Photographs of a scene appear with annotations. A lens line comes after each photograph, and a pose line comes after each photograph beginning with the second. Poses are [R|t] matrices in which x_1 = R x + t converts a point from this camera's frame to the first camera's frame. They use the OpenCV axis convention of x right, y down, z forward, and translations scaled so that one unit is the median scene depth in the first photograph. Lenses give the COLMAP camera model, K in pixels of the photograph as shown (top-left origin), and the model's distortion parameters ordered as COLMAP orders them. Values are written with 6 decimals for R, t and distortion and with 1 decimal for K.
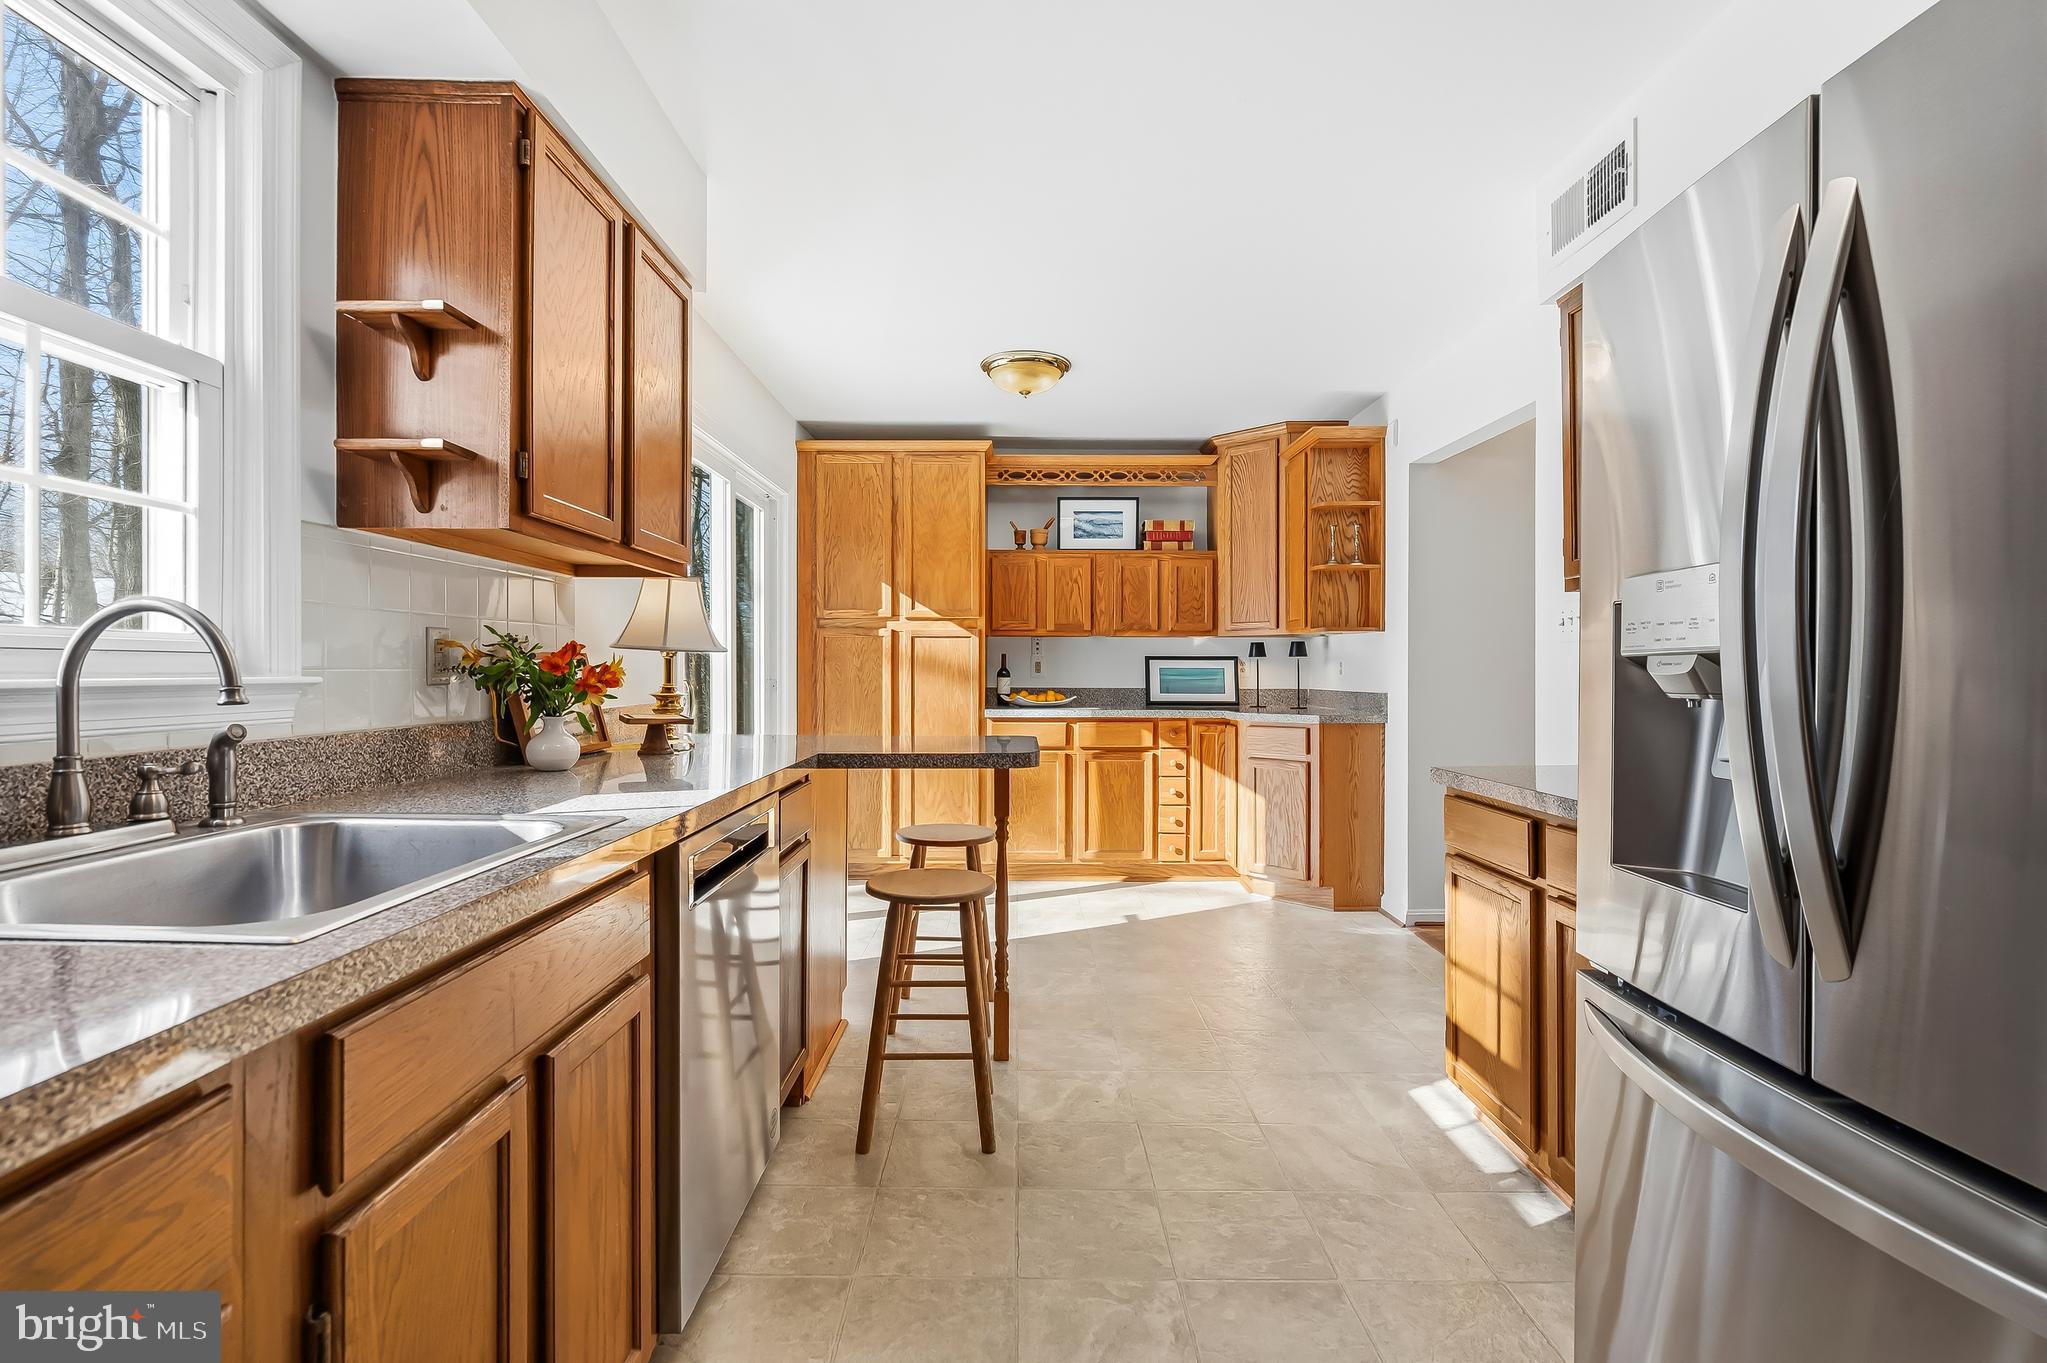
lens RADIAL K [[930.3, 0, 1024.9], [0, 930.3, 676.9], [0, 0, 1]] dist [0.000988, 0.000337]
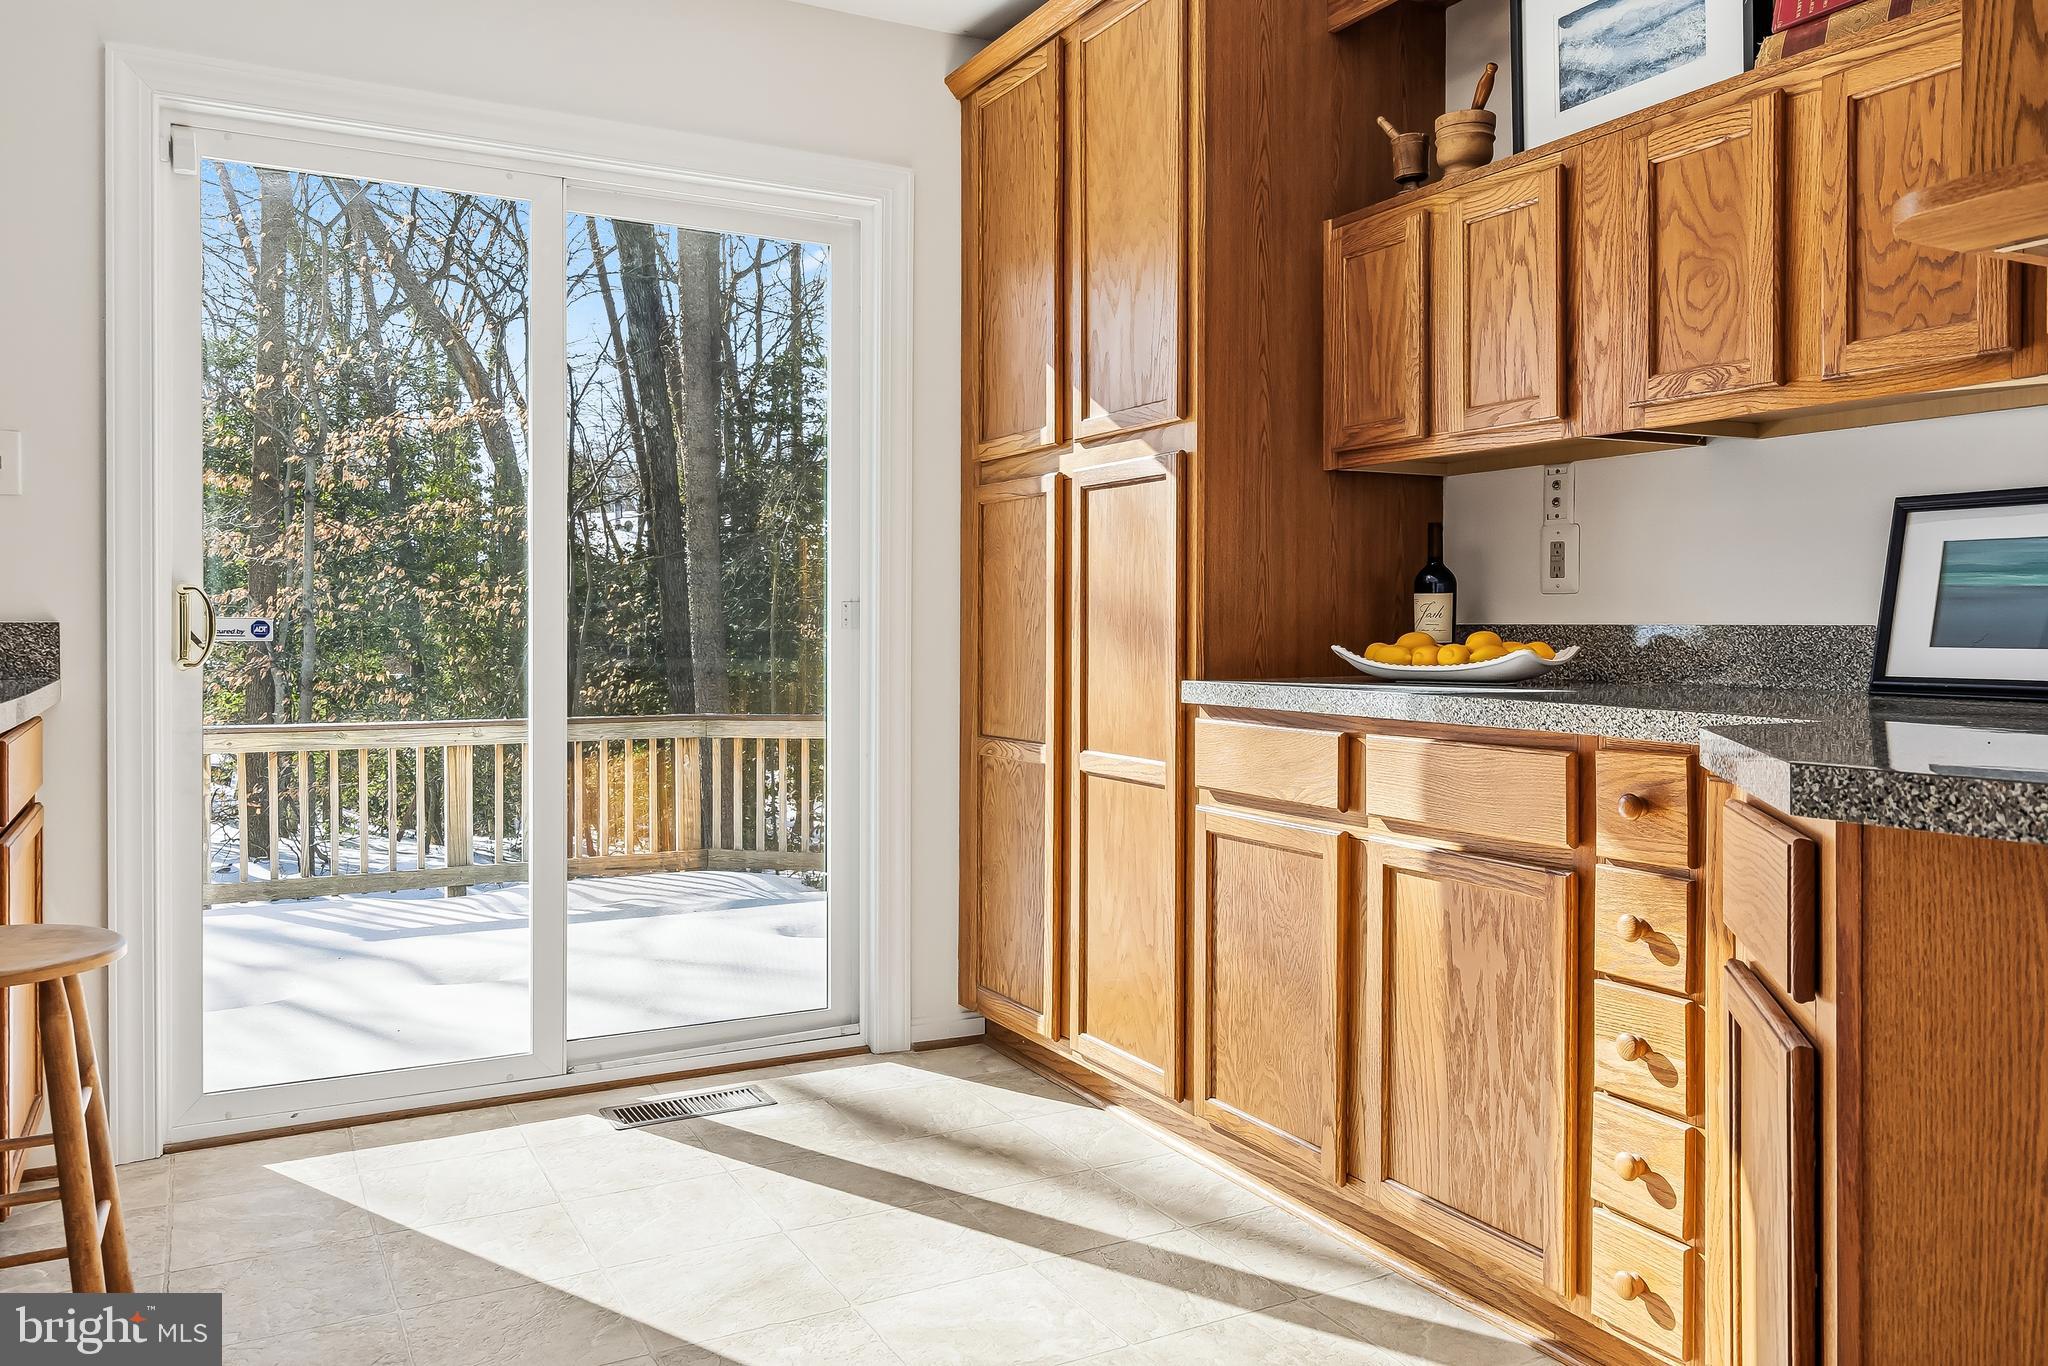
lens RADIAL K [[1511.6, 0, 1023.8], [0, 1511.6, 667.2], [0, 0, 1]] dist [-0.000774, 0.000100]
pose [[0.465311, 0.026389, -0.884754, 0.402967], [-0.005409, 0.999622, 0.026971, 0.014153], [0.885131, -0.007764, 0.465278, 0.632578]]
